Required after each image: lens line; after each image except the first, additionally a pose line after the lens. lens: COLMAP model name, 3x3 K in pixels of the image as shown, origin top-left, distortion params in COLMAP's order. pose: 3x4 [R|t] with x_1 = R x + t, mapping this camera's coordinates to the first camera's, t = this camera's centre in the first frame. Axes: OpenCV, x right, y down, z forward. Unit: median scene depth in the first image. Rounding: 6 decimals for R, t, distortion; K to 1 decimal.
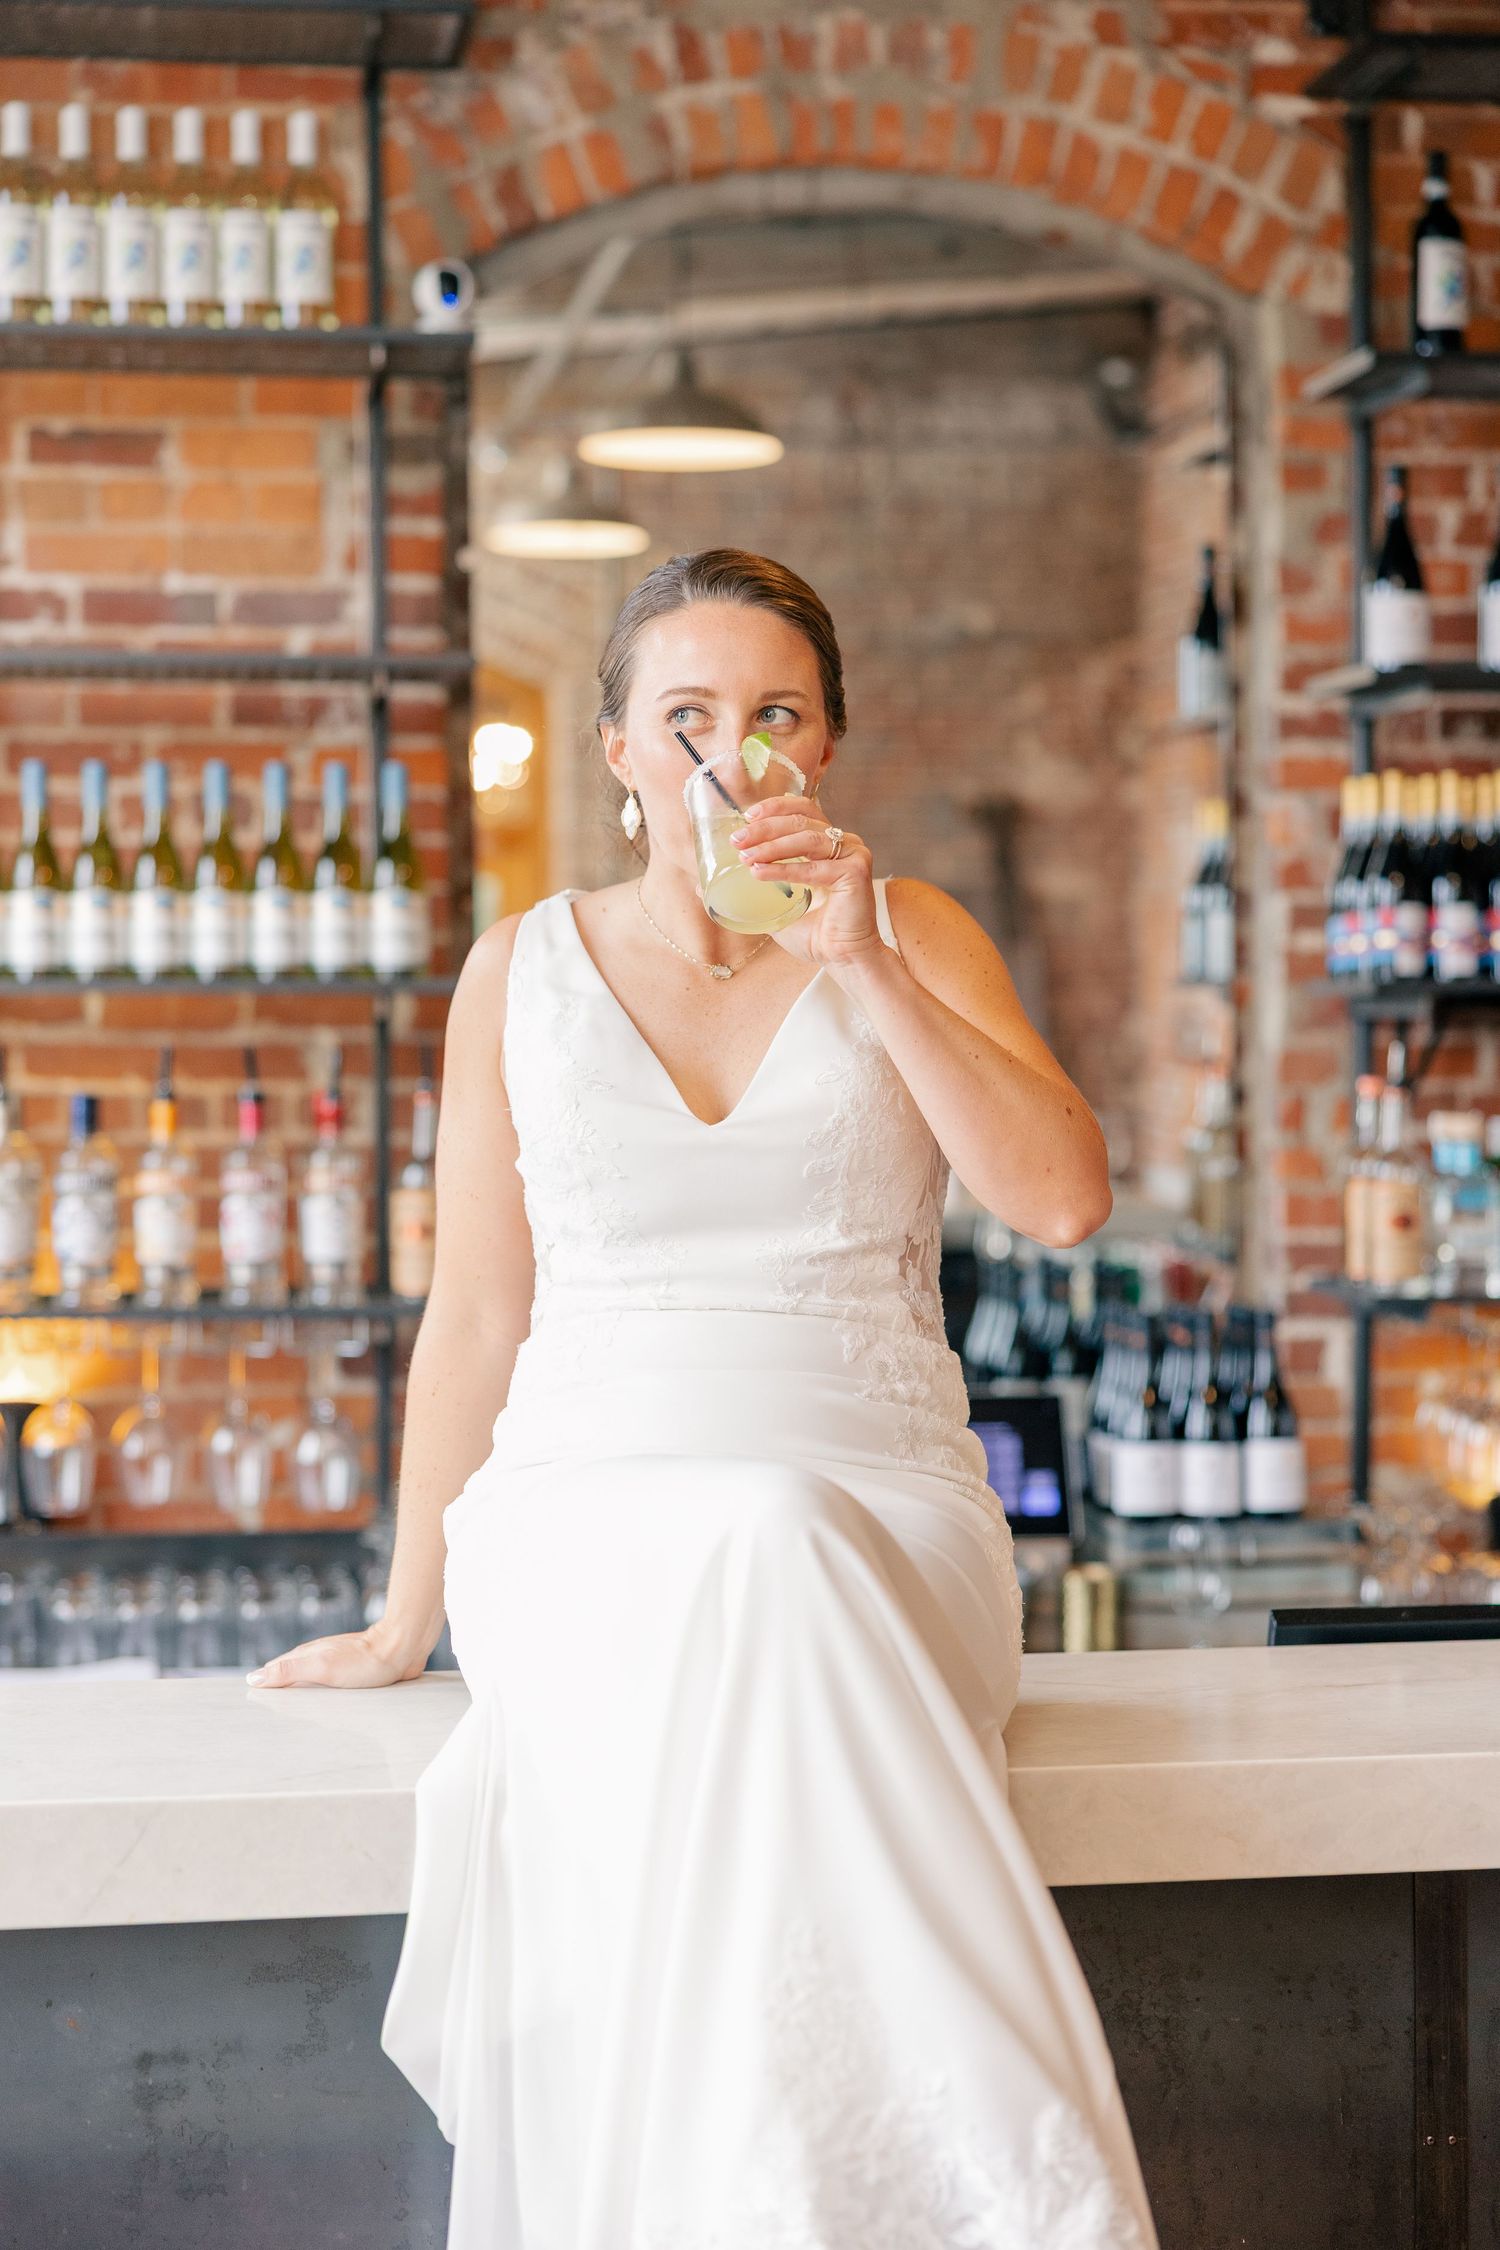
lens RADIAL K [[3974.1, 0, 750.0], [0, 3974.1, 1125.0], [0, 0, 1]] dist [-0.005996, 0.106867]
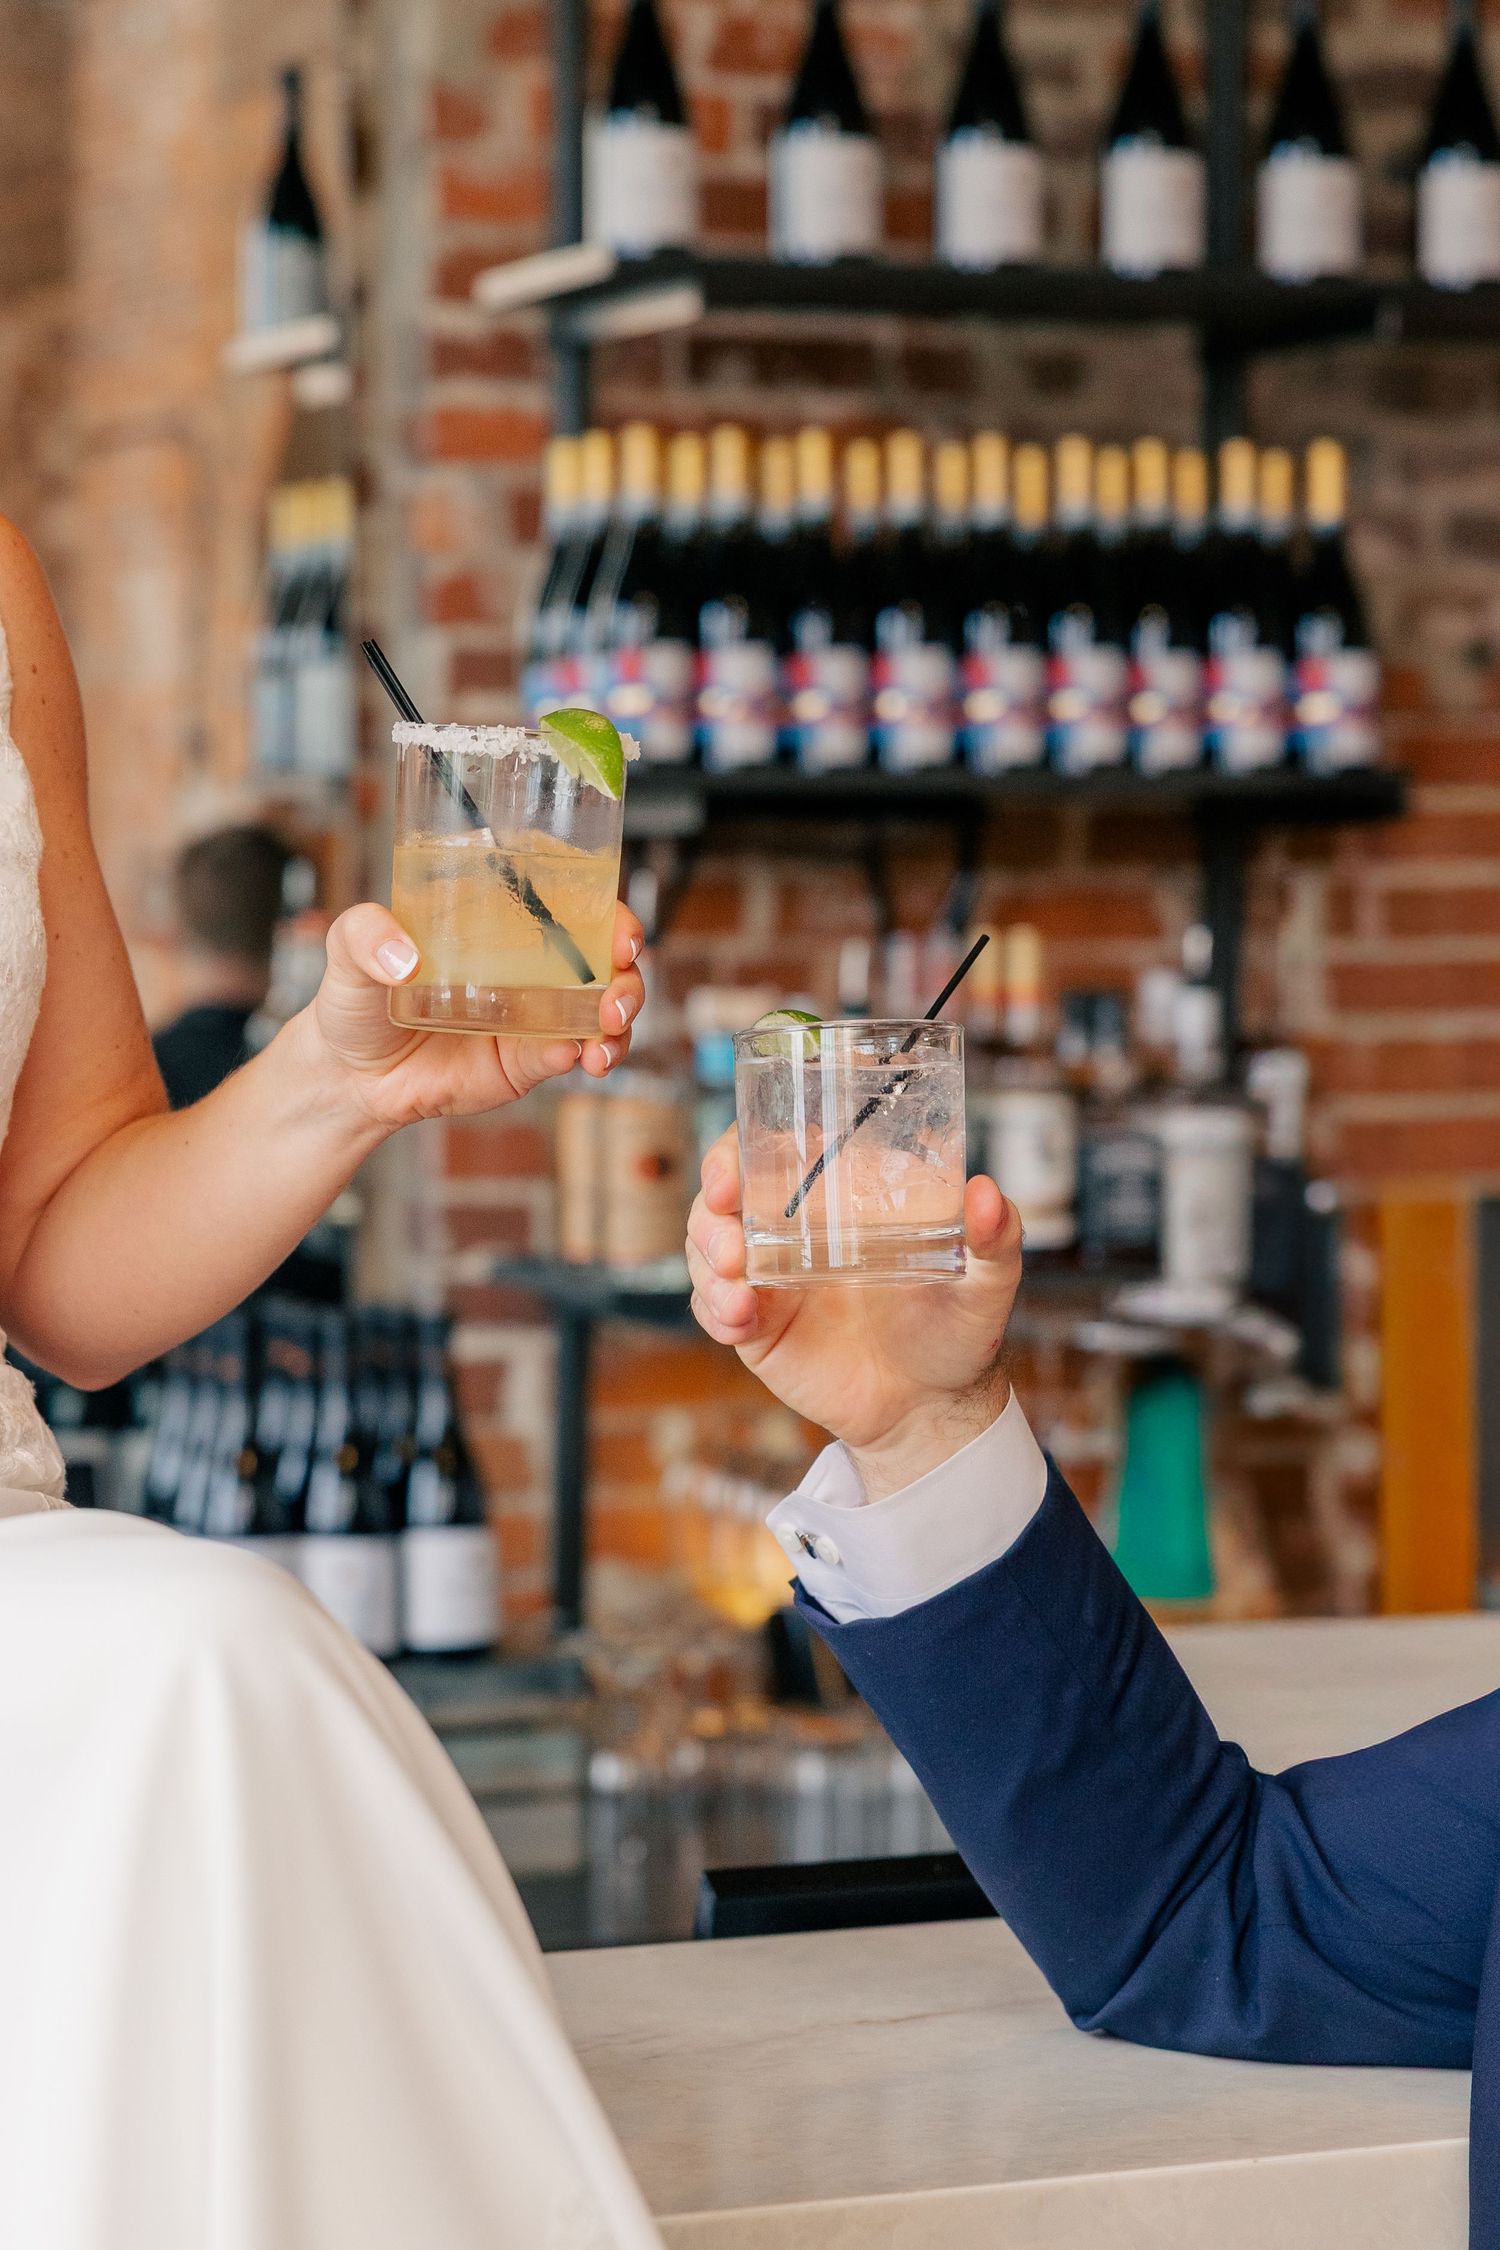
lens RADIAL K [[5504.4, 0, 750.0], [0, 5504.4, 1125.0], [0, 0, 1]] dist [0.044890, -0.483377]
pose [[0.969688, -0.004846, 0.244299, -0.026880], [0.002154, 0.999934, 0.011287, 0.008325], [-0.244338, -0.010419, 0.969634, 0.173148]]
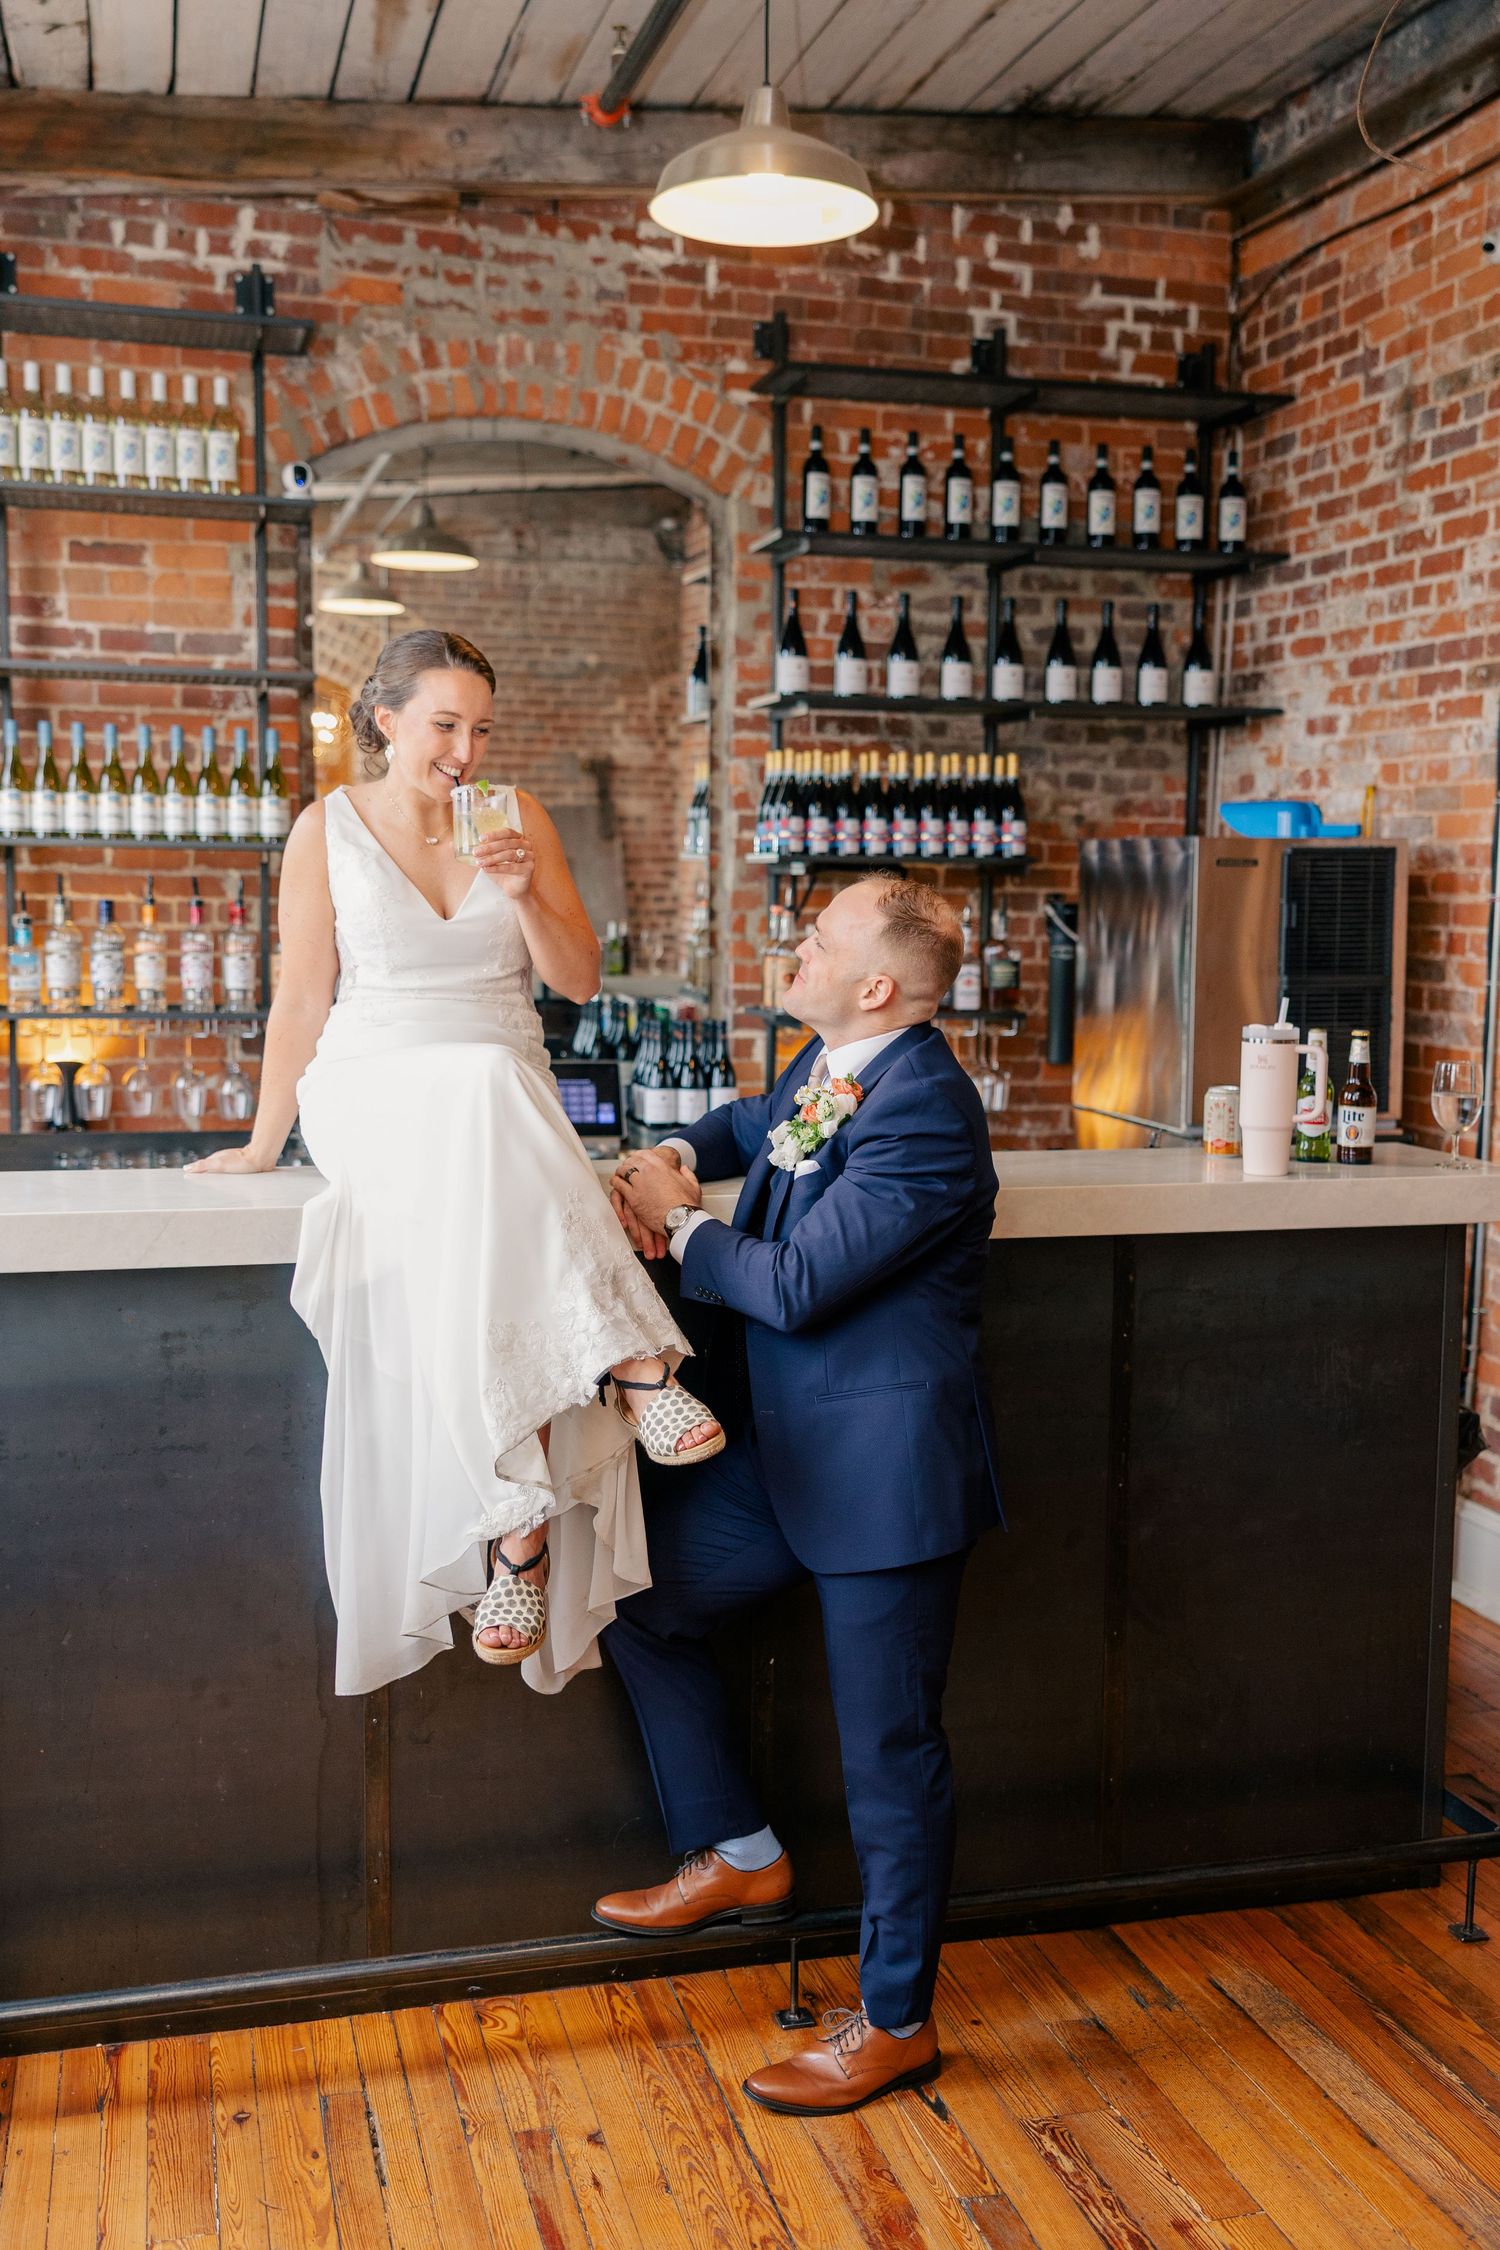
lens RADIAL K [[2291.5, 0, 746.6], [0, 2291.5, 1151.6], [0, 0, 1]] dist [0.025442, 0.005330]
pose [[0.992501, 0.005541, 0.122114, 0.003346], [-0.016047, 0.996232, 0.085225, 0.013118], [-0.121182, -0.086546, 0.988850, -0.132167]]
